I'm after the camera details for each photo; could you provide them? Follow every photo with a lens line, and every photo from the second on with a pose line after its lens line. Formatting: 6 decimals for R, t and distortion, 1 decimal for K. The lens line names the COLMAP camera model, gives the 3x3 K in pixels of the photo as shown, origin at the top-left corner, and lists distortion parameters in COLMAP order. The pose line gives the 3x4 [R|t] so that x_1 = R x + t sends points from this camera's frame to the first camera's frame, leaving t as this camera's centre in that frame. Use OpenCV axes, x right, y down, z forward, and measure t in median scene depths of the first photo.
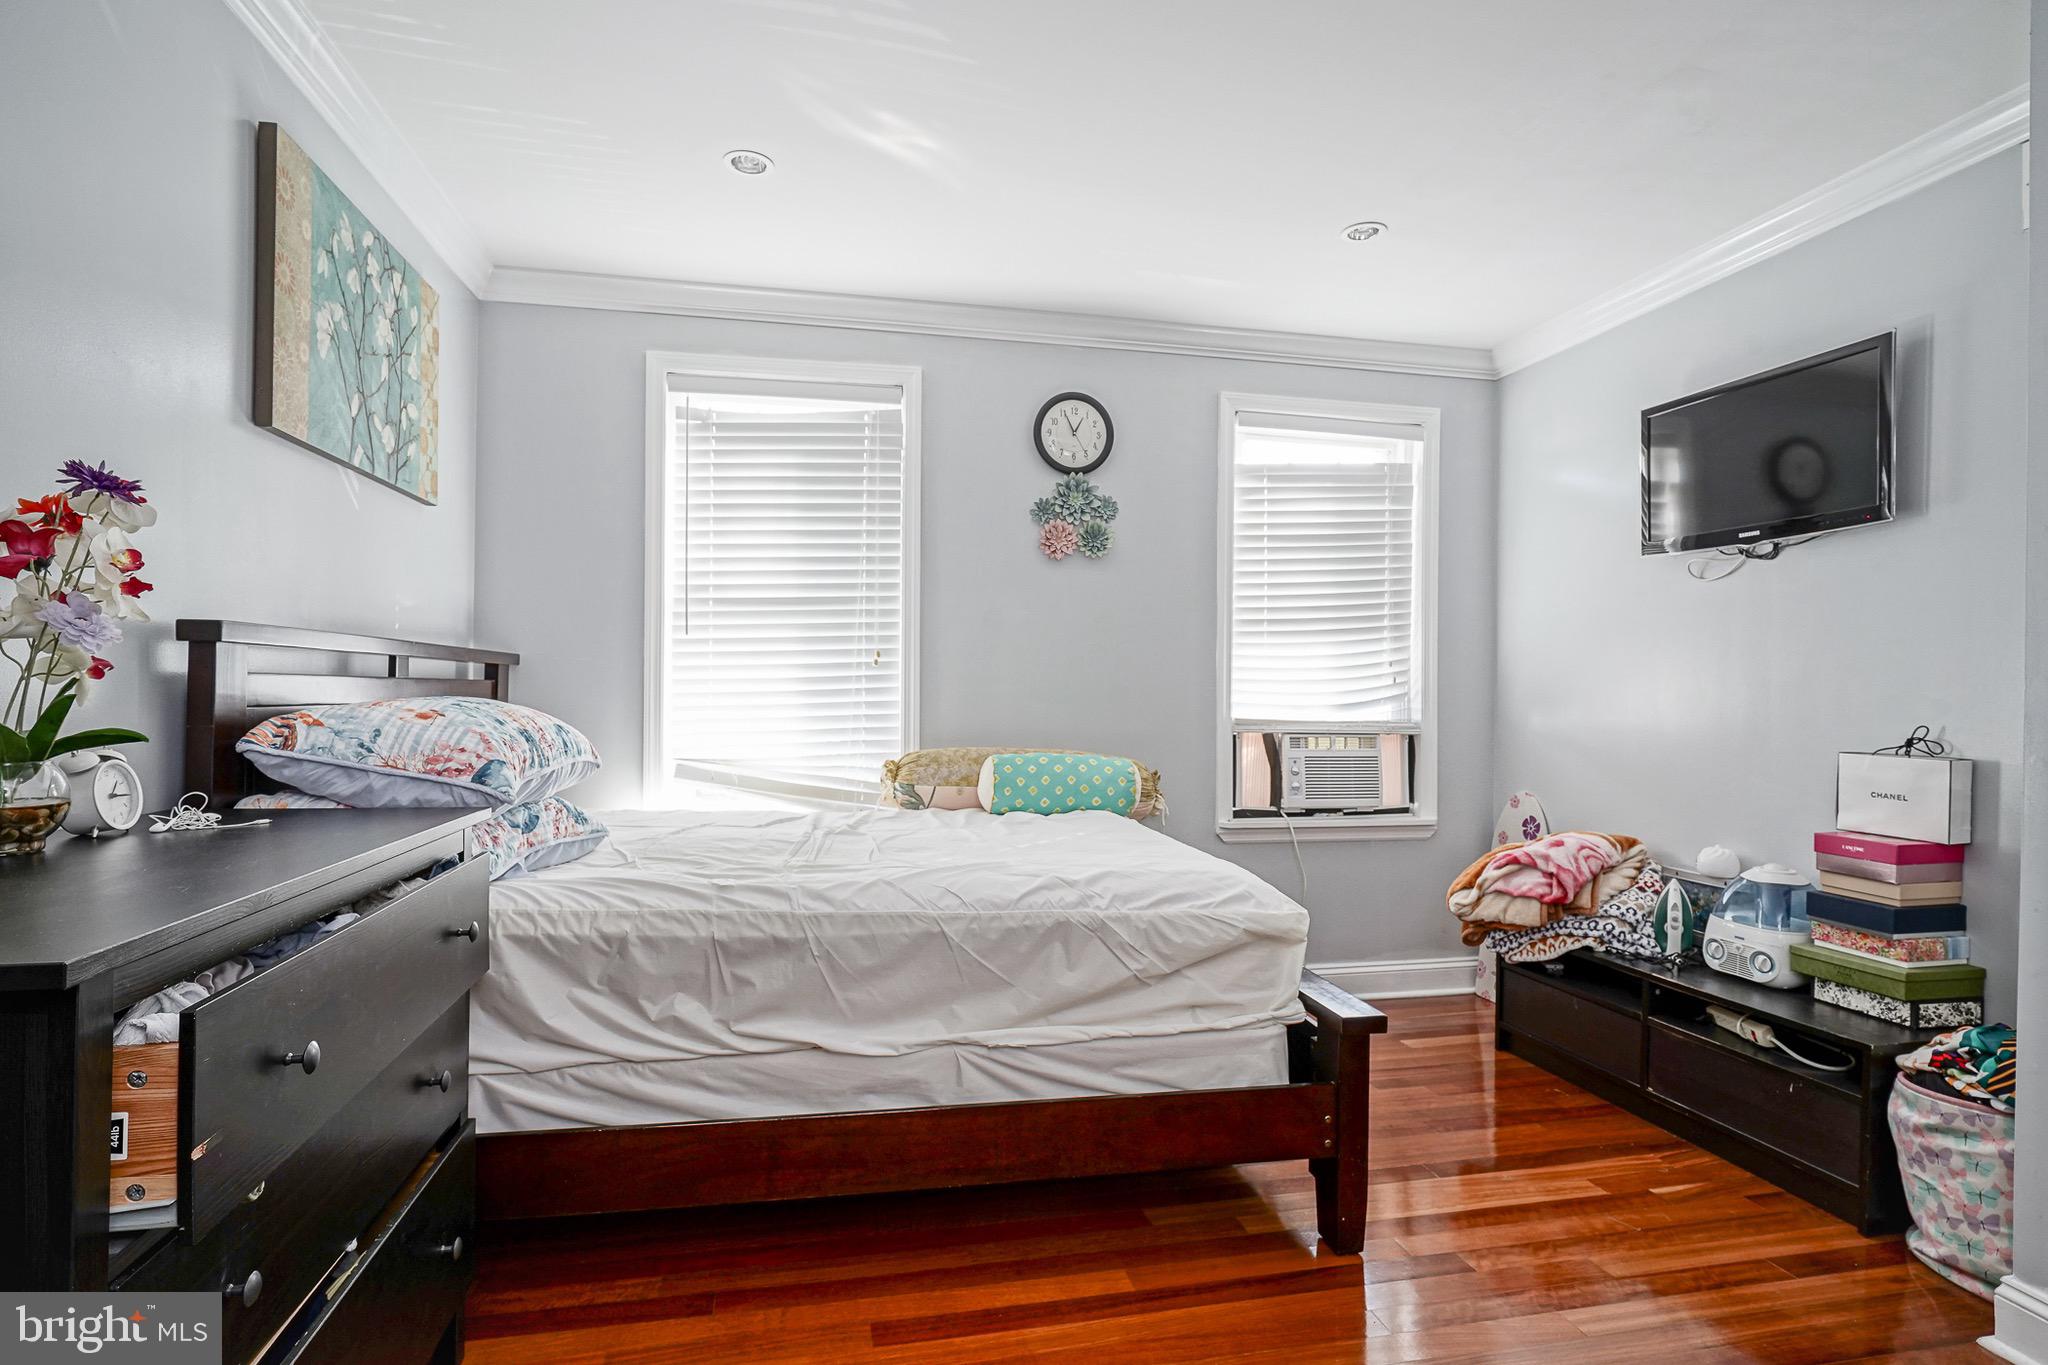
lens RADIAL K [[1003.9, 0, 1024.0], [0, 1003.9, 682.5], [0, 0, 1]] dist [-0.003155, 0.000018]
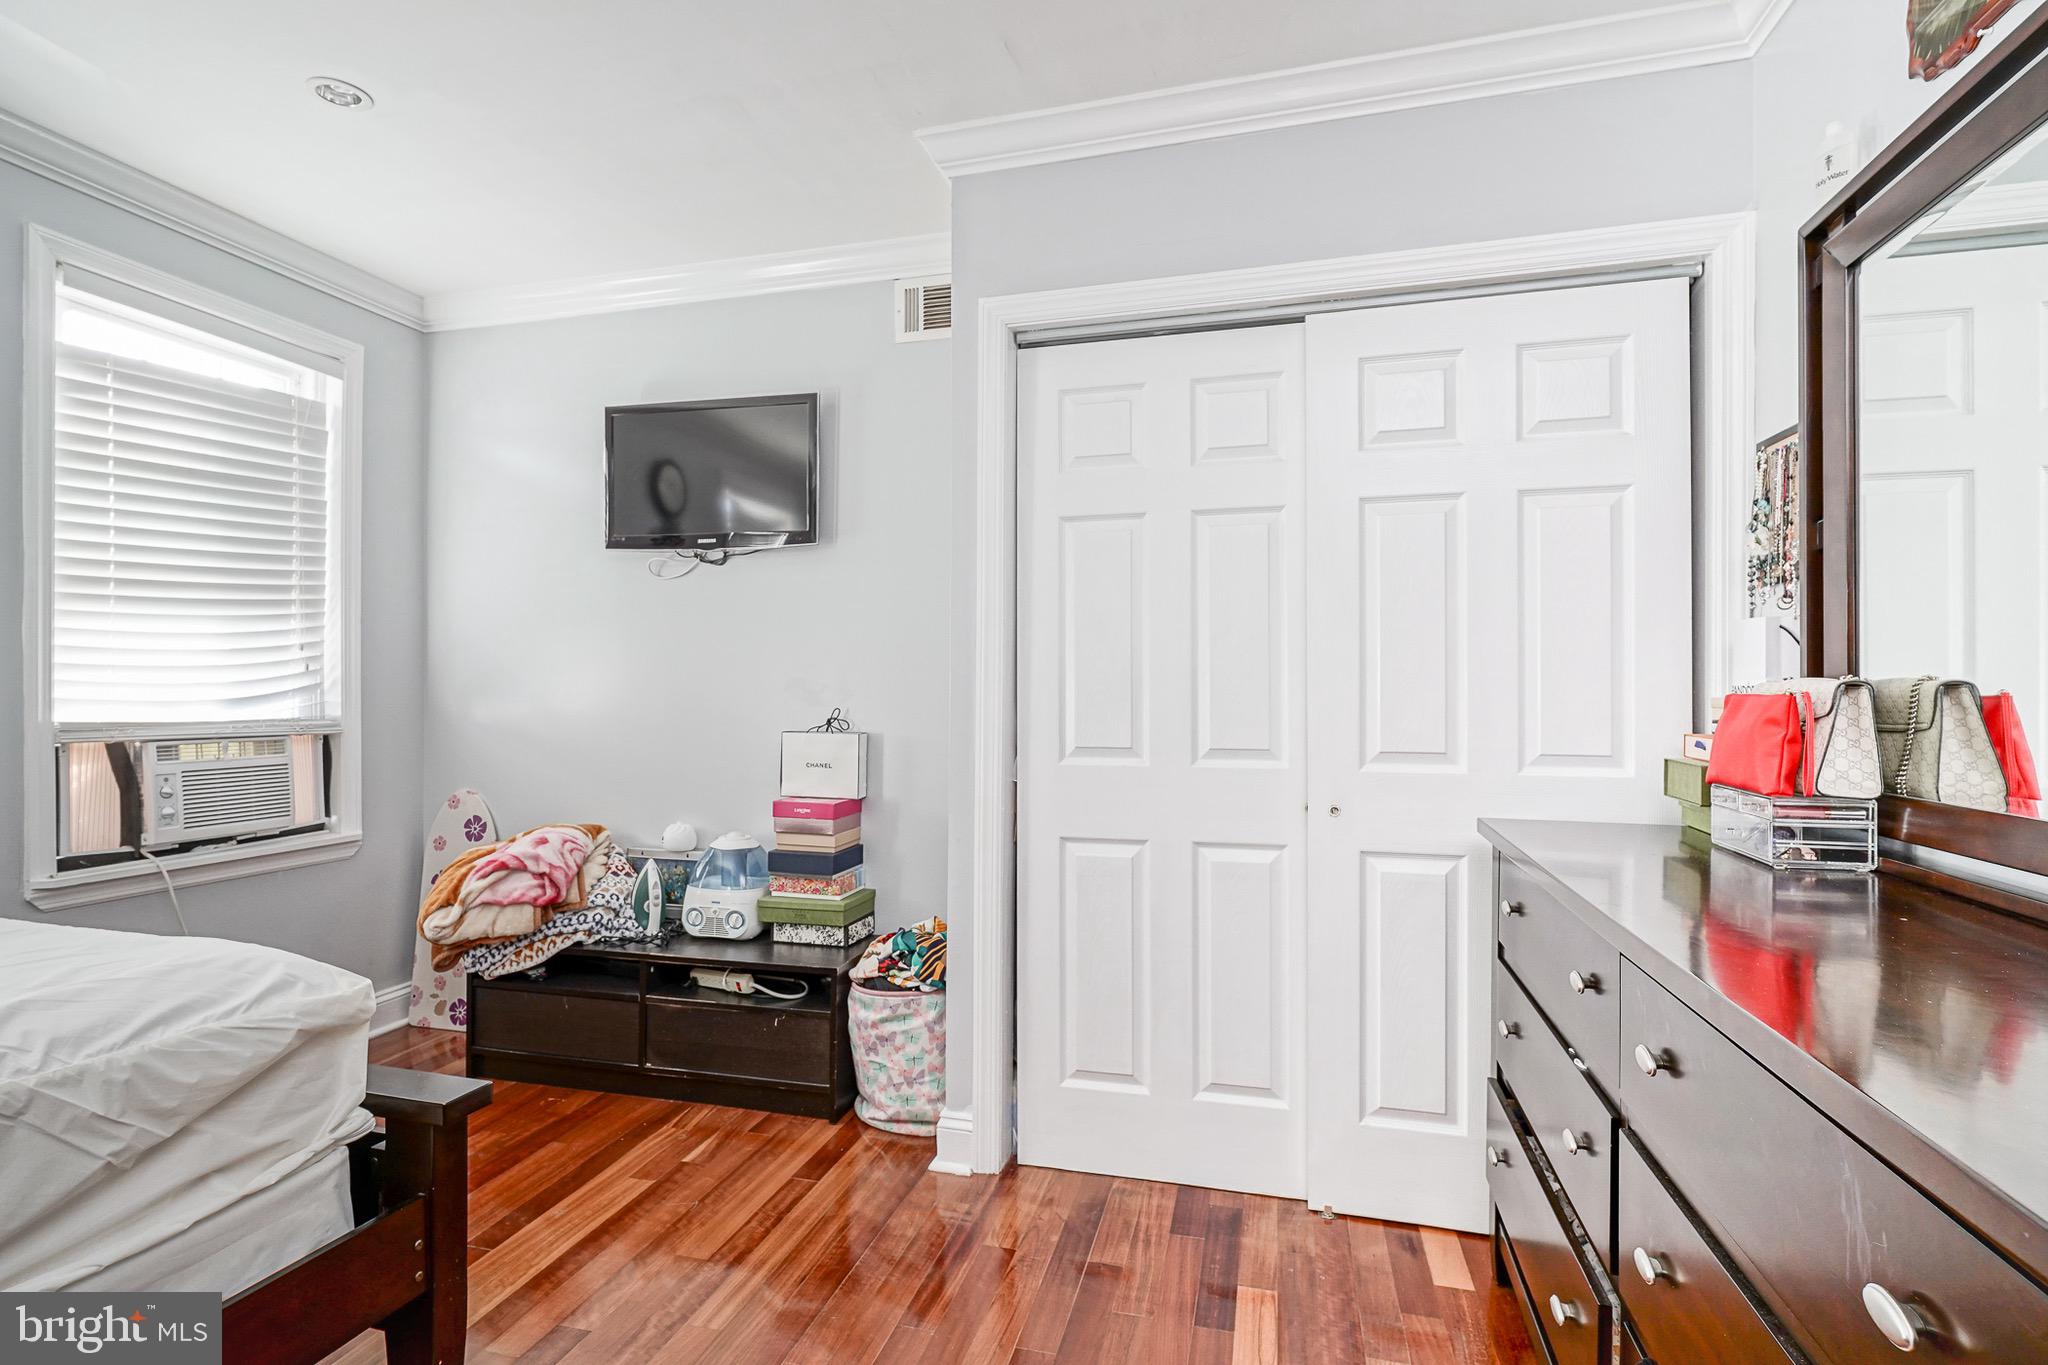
lens RADIAL K [[1003.9, 0, 1024.0], [0, 1003.9, 682.5], [0, 0, 1]] dist [-0.003155, 0.000018]
pose [[0.470014, -0.003109, 0.882653, -0.098907], [-0.007151, 0.999948, 0.007330, -0.000500], [-0.882630, -0.009756, 0.469967, 0.157007]]
